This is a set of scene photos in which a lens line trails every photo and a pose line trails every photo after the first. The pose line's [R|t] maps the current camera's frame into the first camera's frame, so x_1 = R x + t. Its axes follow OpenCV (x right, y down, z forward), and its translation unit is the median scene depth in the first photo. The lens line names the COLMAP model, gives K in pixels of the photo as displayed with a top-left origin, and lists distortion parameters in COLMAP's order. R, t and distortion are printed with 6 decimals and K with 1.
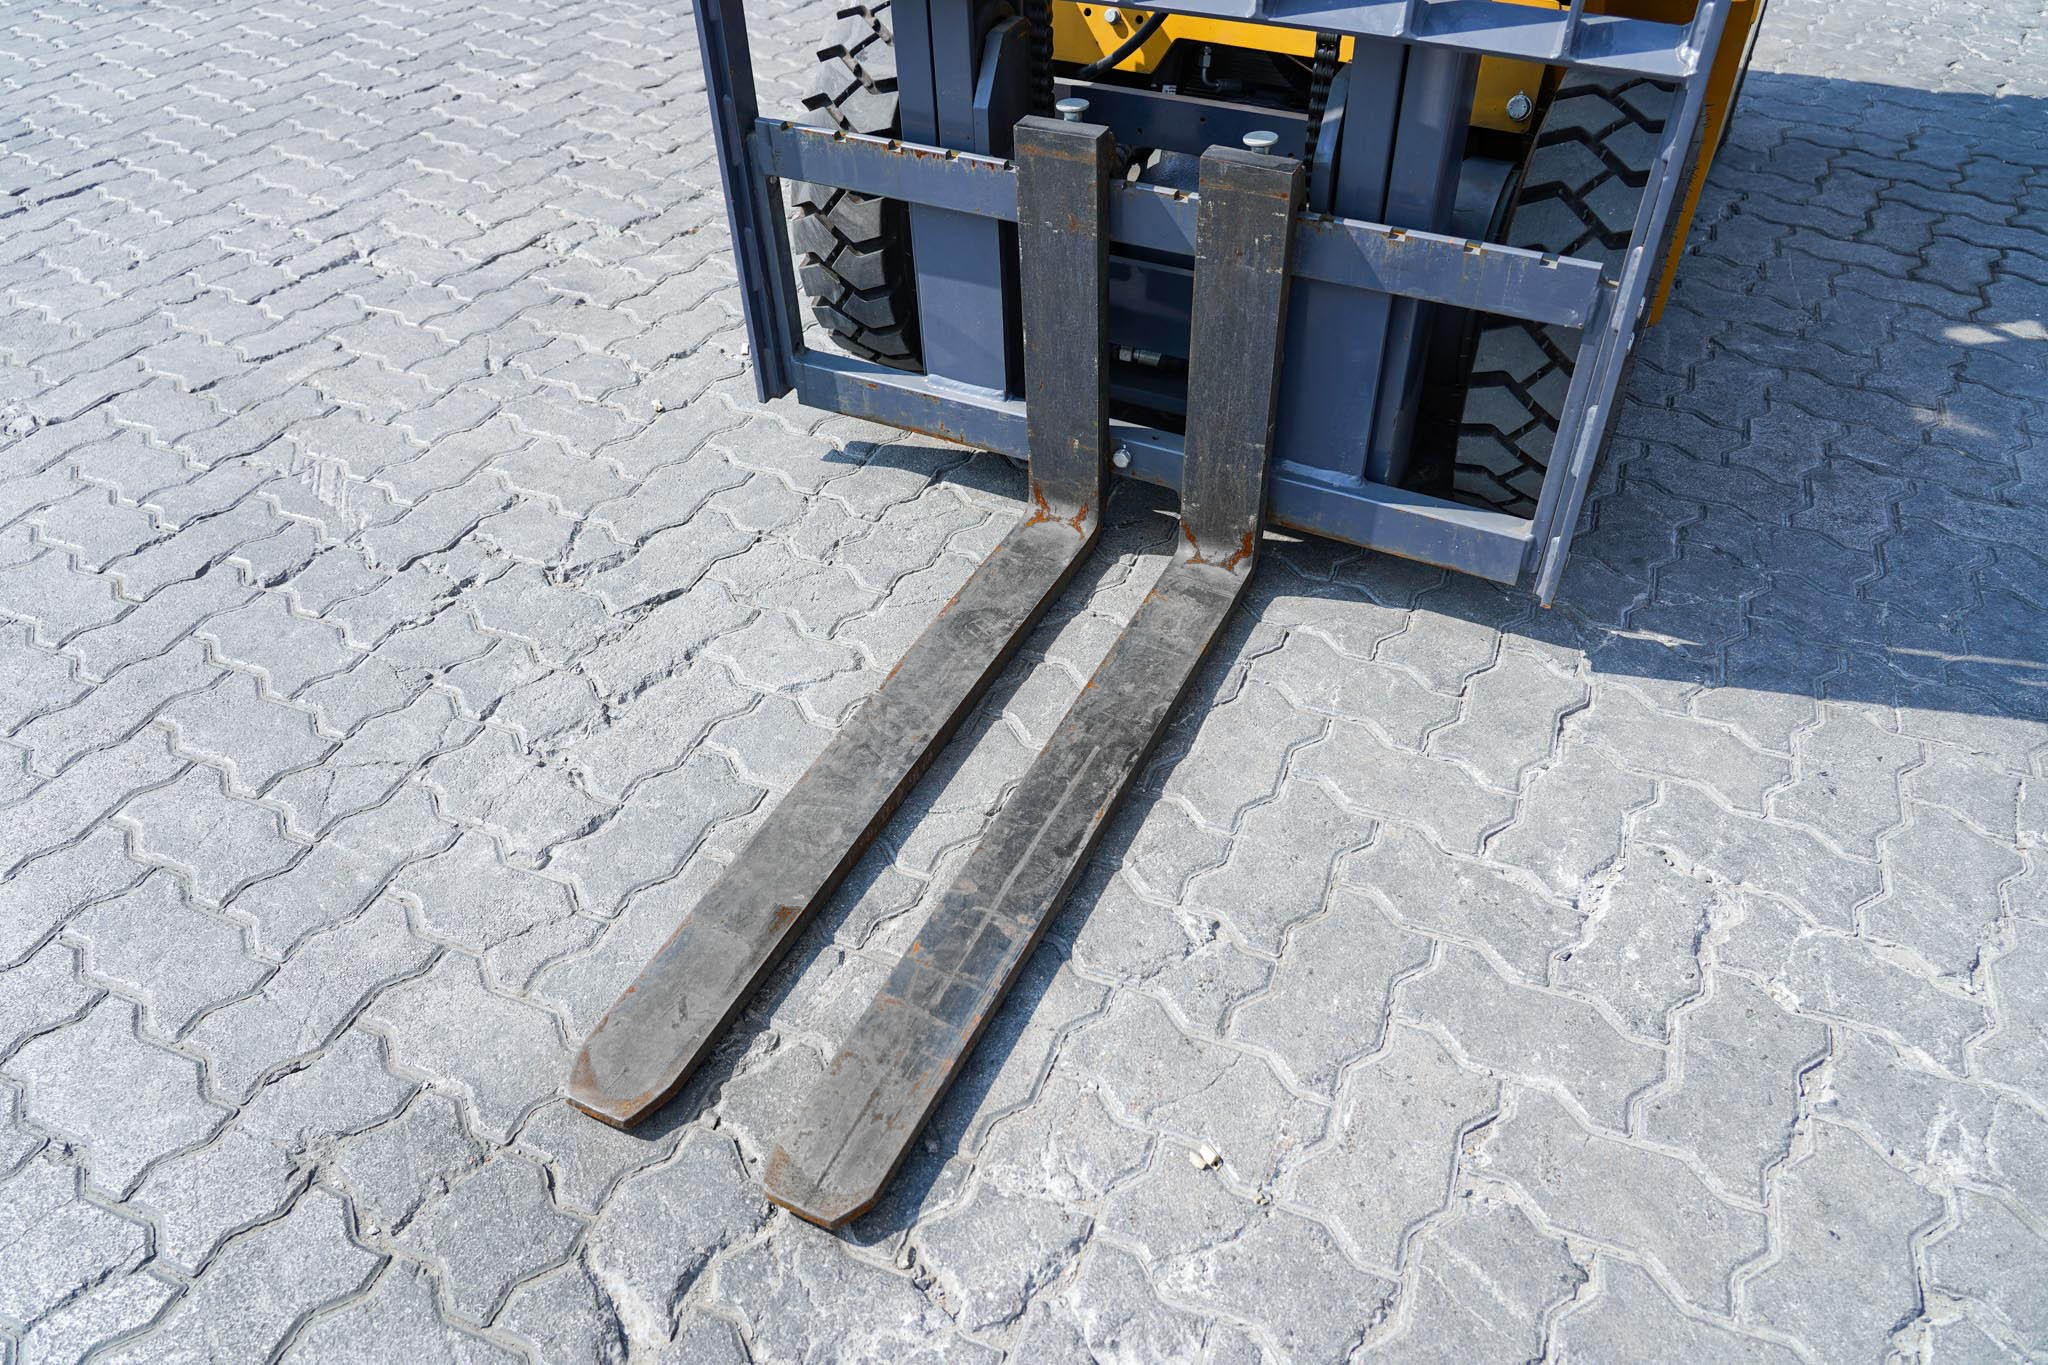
lens RADIAL K [[1383.8, 0, 1022.2], [0, 1383.8, 668.4], [0, 0, 1]] dist [-0.033609, 0.018405]
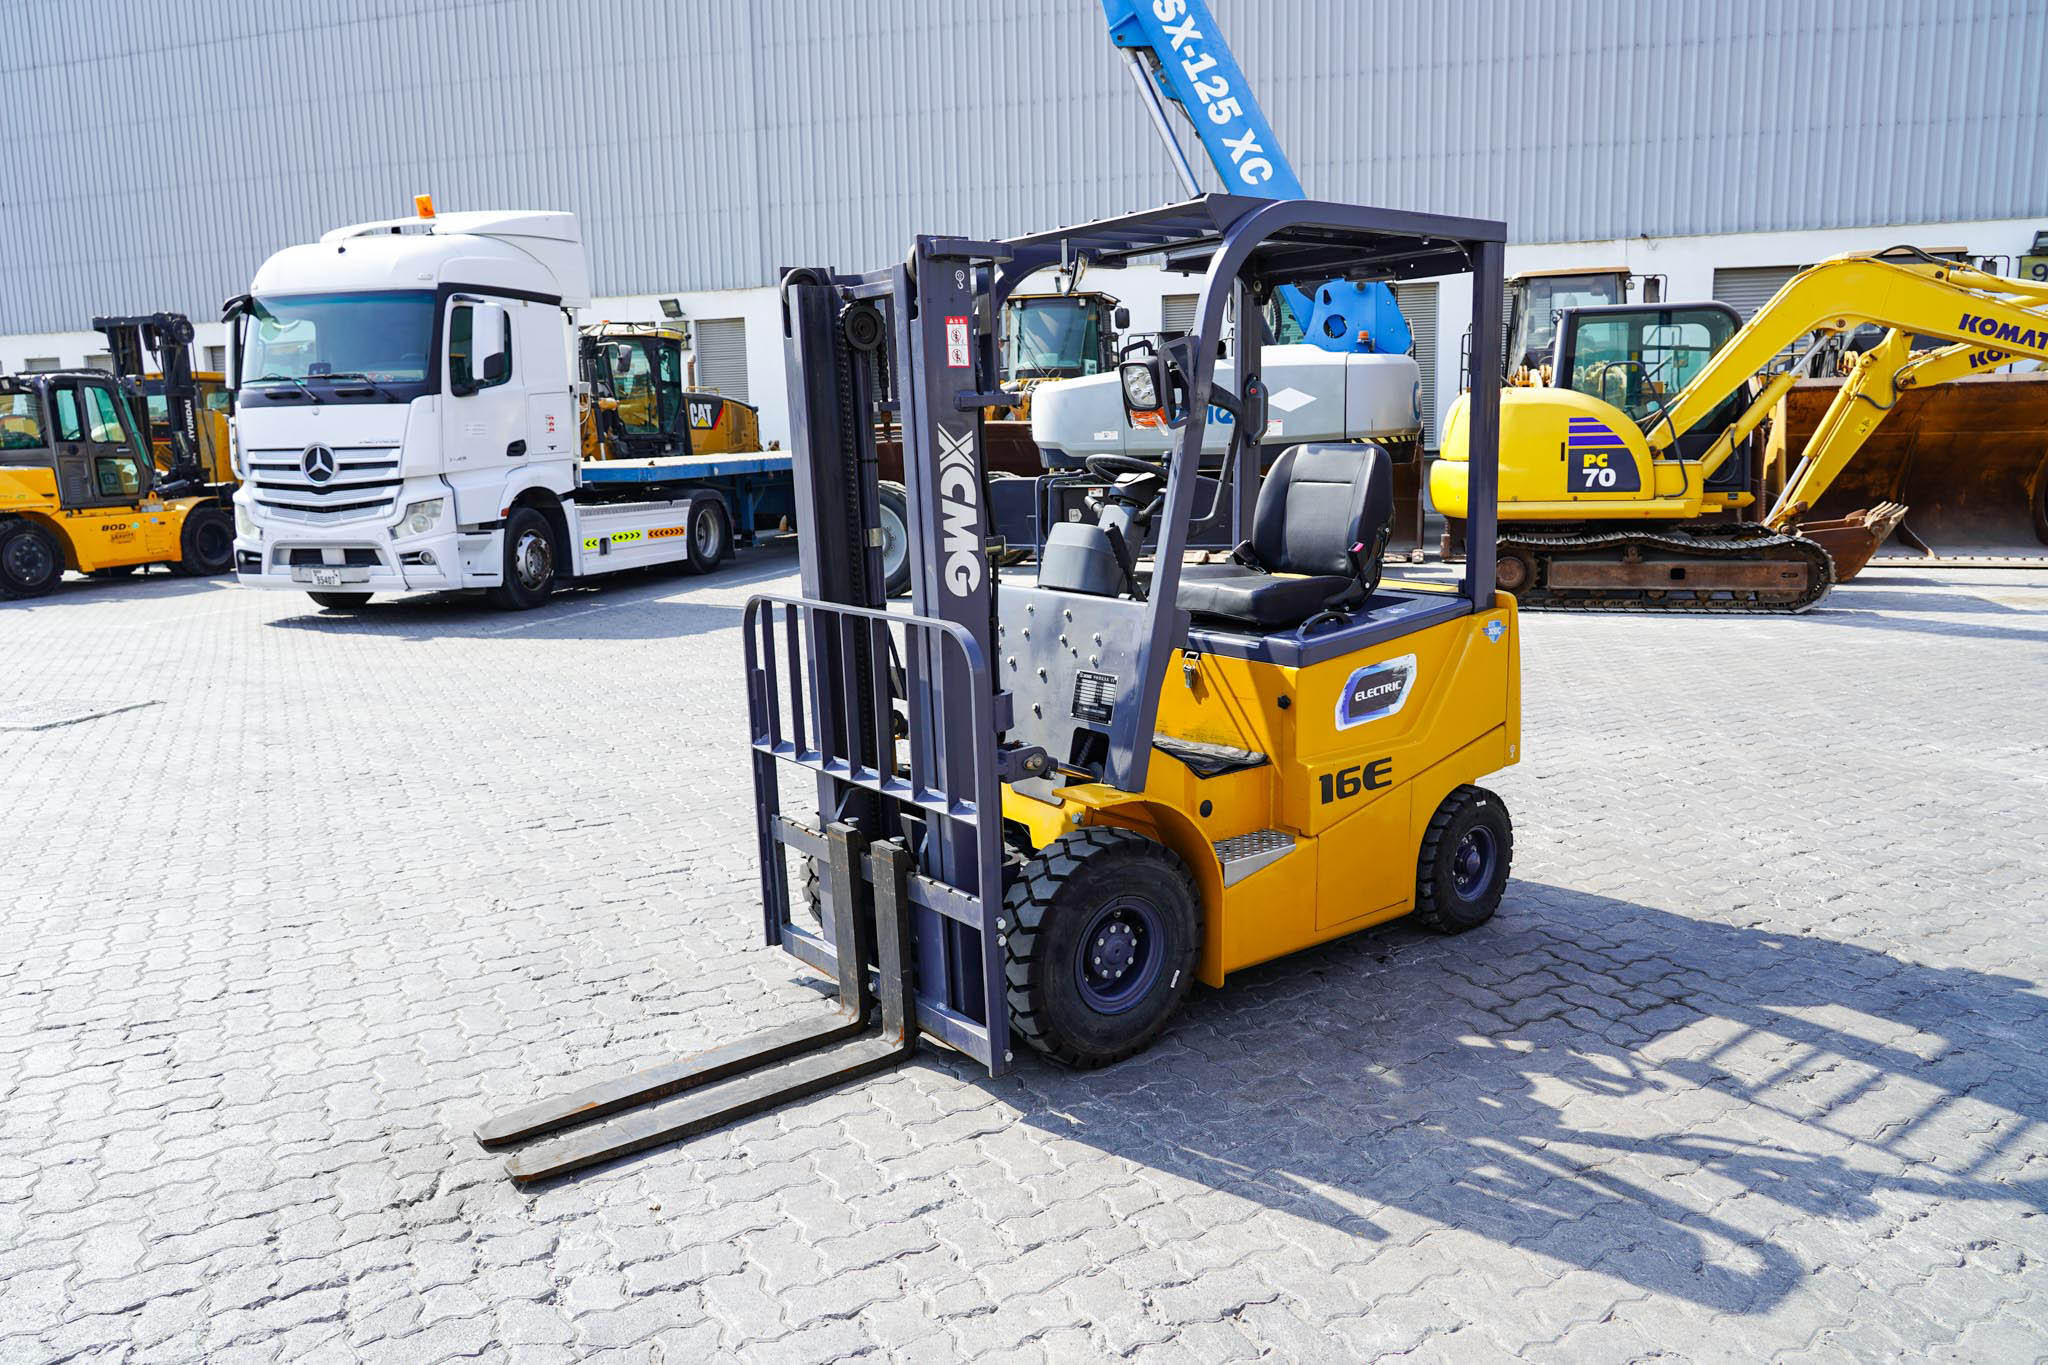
lens RADIAL K [[1383.8, 0, 1024.1], [0, 1383.8, 668.6], [0, 0, 1]] dist [-0.033609, 0.018405]
pose [[0.902748, 0.067853, -0.424784, 1.078385], [-0.277498, 0.846398, -0.454537, 0.306045], [0.328695, 0.528210, 0.782914, -0.749085]]
